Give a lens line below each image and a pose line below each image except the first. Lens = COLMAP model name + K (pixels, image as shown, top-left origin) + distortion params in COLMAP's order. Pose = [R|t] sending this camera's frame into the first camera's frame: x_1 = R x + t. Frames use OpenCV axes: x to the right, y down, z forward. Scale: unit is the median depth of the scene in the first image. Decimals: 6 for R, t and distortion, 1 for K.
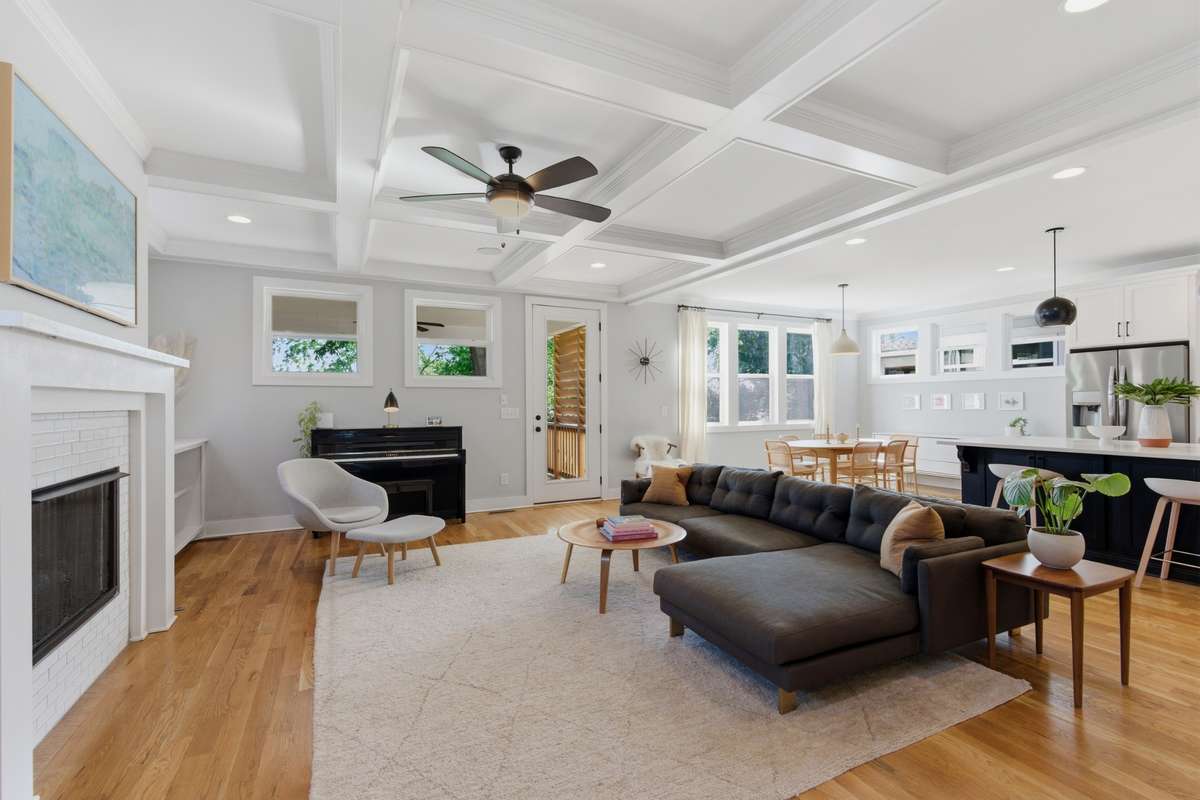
lens RADIAL K [[533.1, 0, 600.0], [0, 533.1, 400.0], [0, 0, 1]] dist [0.000691, 0.000159]
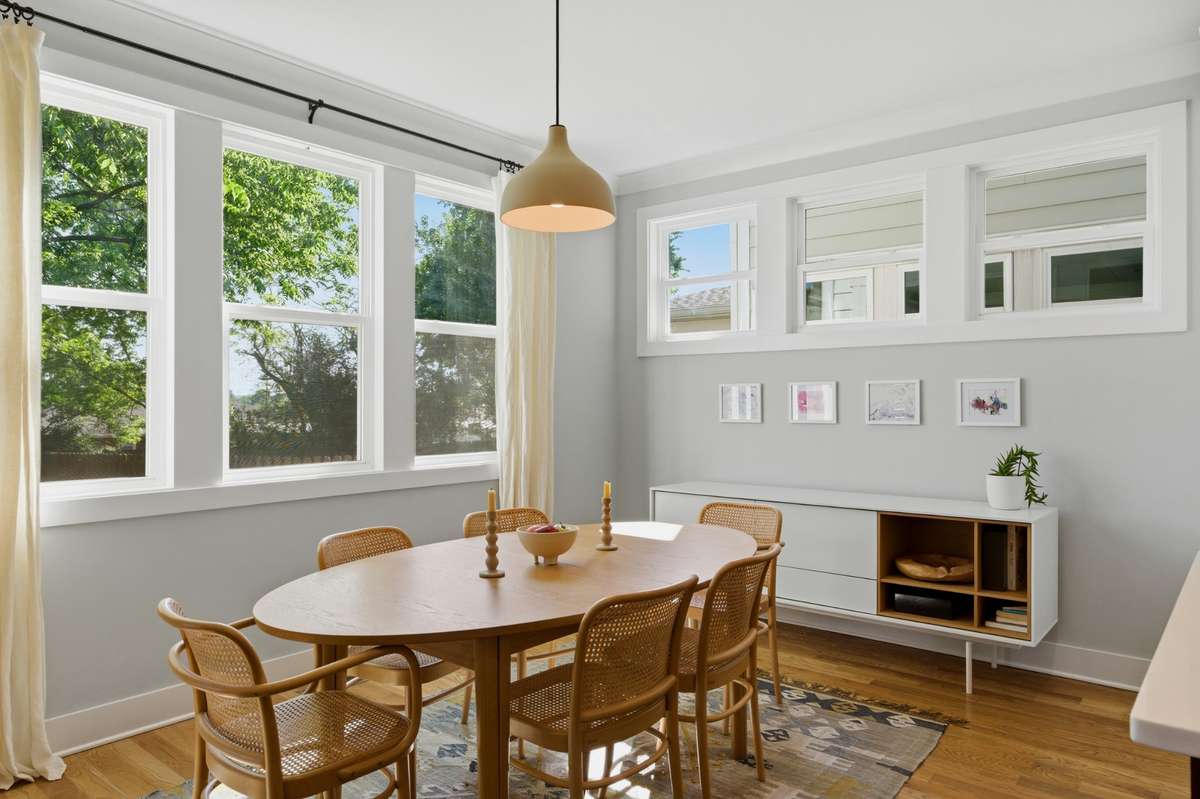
lens RADIAL K [[785.5, 0, 600.0], [0, 785.5, 399.5], [0, 0, 1]] dist [-0.000017, -0.000060]
pose [[0.913864, 0.004372, 0.405996, 0.284298], [-0.003110, 0.999988, -0.003766, 0.002981], [-0.406008, 0.002179, 0.913867, 0.567579]]
